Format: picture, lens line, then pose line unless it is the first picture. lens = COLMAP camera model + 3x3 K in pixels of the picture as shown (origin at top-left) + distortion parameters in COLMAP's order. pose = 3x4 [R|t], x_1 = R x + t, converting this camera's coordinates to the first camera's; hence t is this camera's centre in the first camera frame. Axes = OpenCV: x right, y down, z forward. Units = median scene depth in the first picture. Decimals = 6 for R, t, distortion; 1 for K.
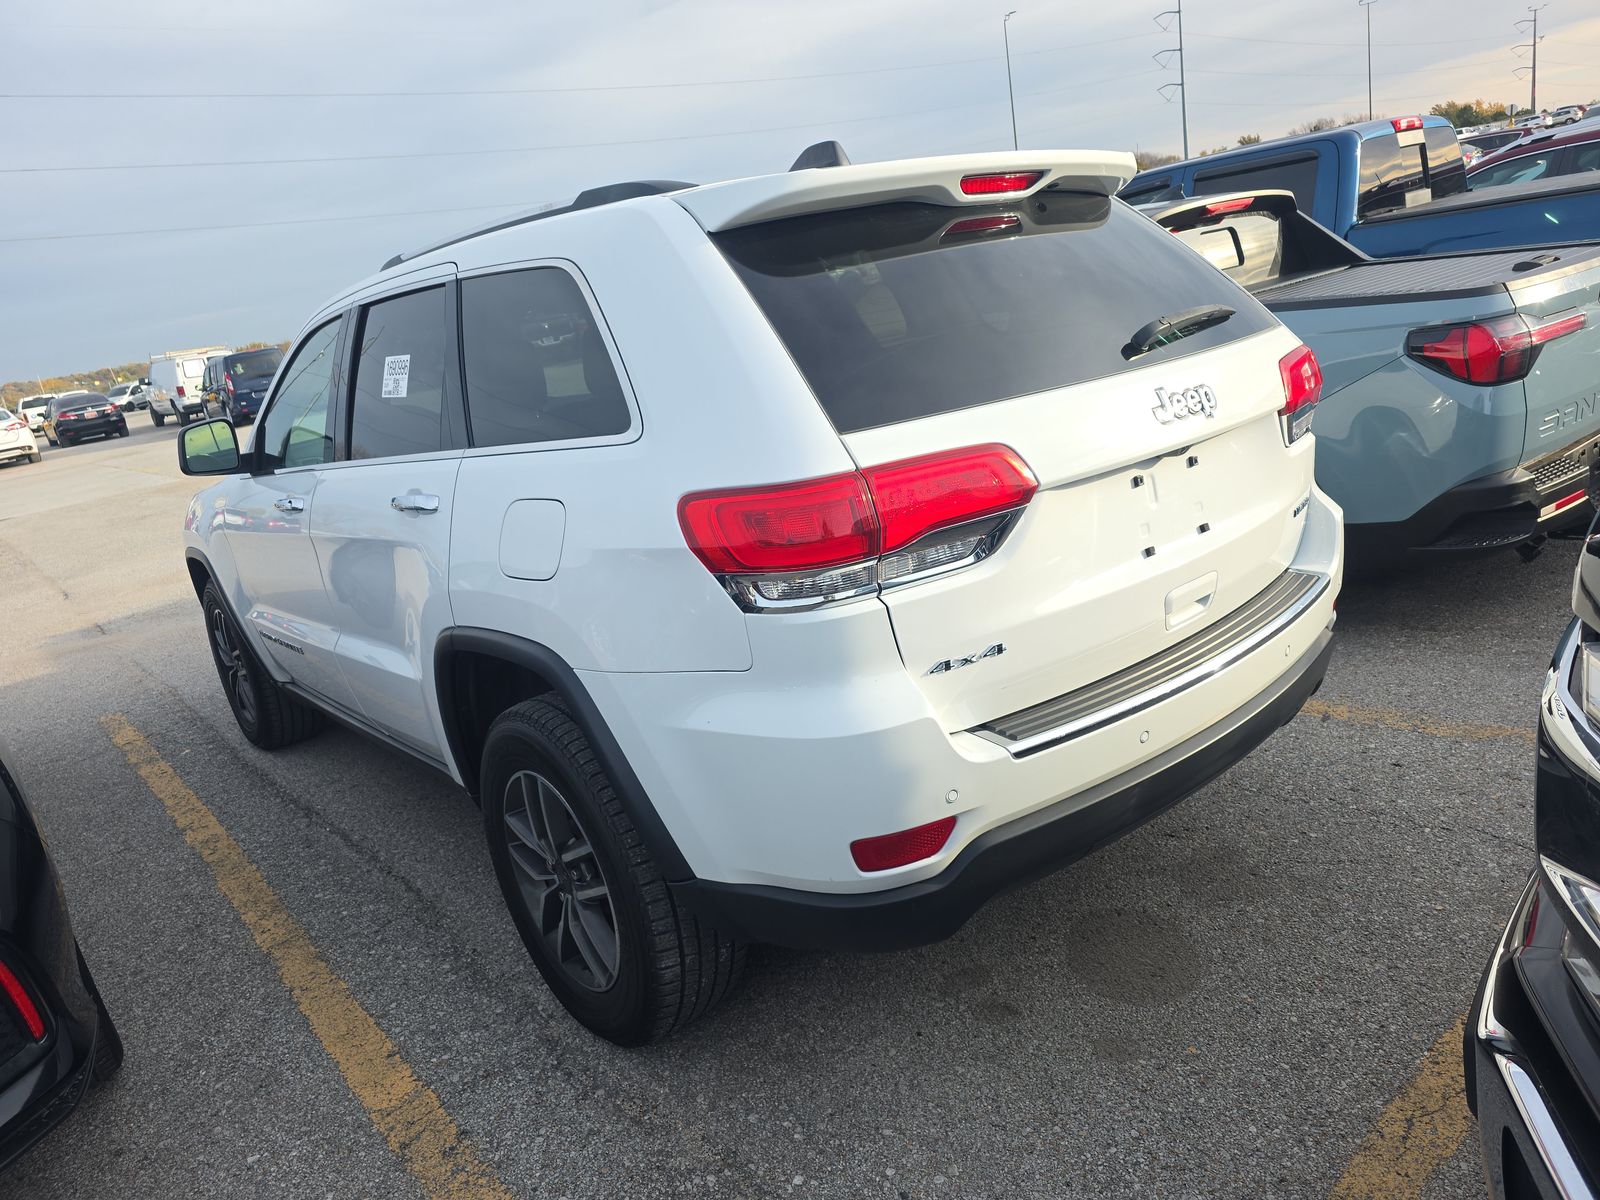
lens RADIAL K [[1027.5, 0, 800.0], [0, 1027.5, 600.0], [0, 0, 1]] dist [0.061578, -0.055133]
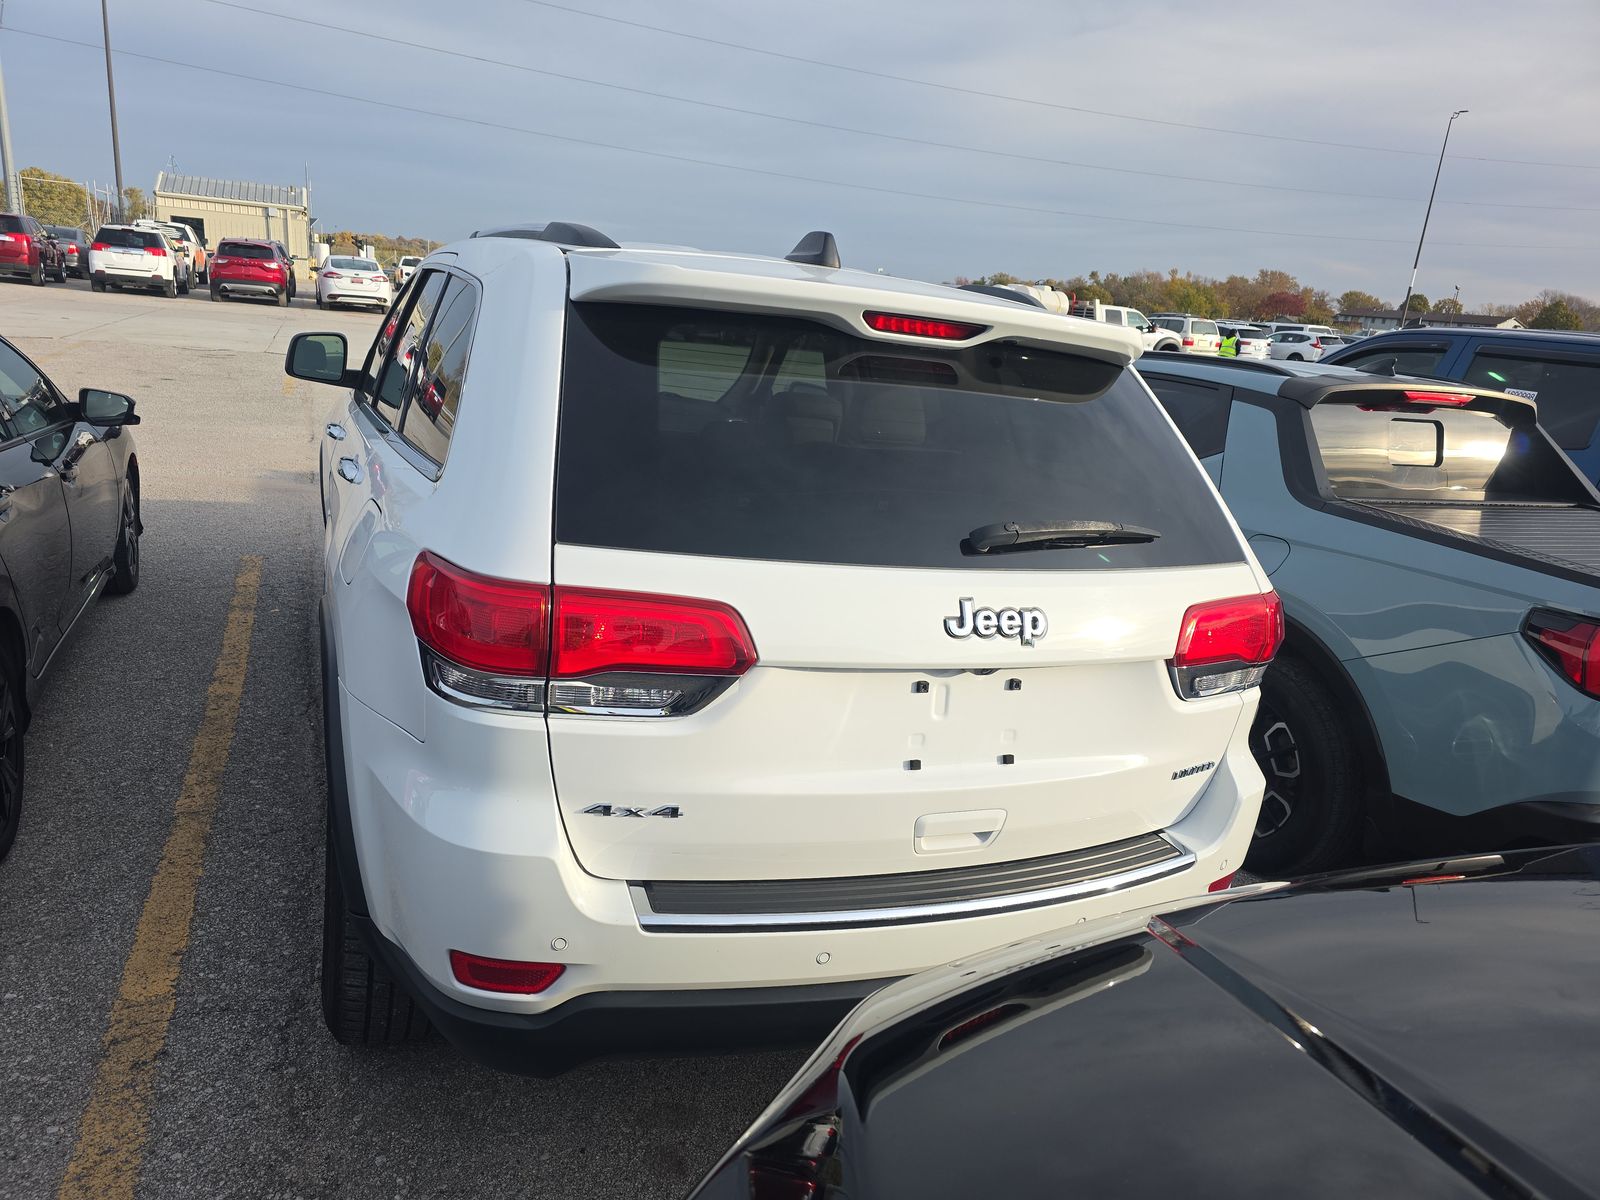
lens RADIAL K [[1026.8, 0, 857.3], [0, 1026.8, 613.3], [0, 0, 1]] dist [0.049817, -0.033652]
pose [[0.923196, 0.320233, -0.212508, 0.415726], [-0.318488, 0.946935, 0.043353, -0.183971], [0.215114, 0.027658, 0.976197, 0.107149]]
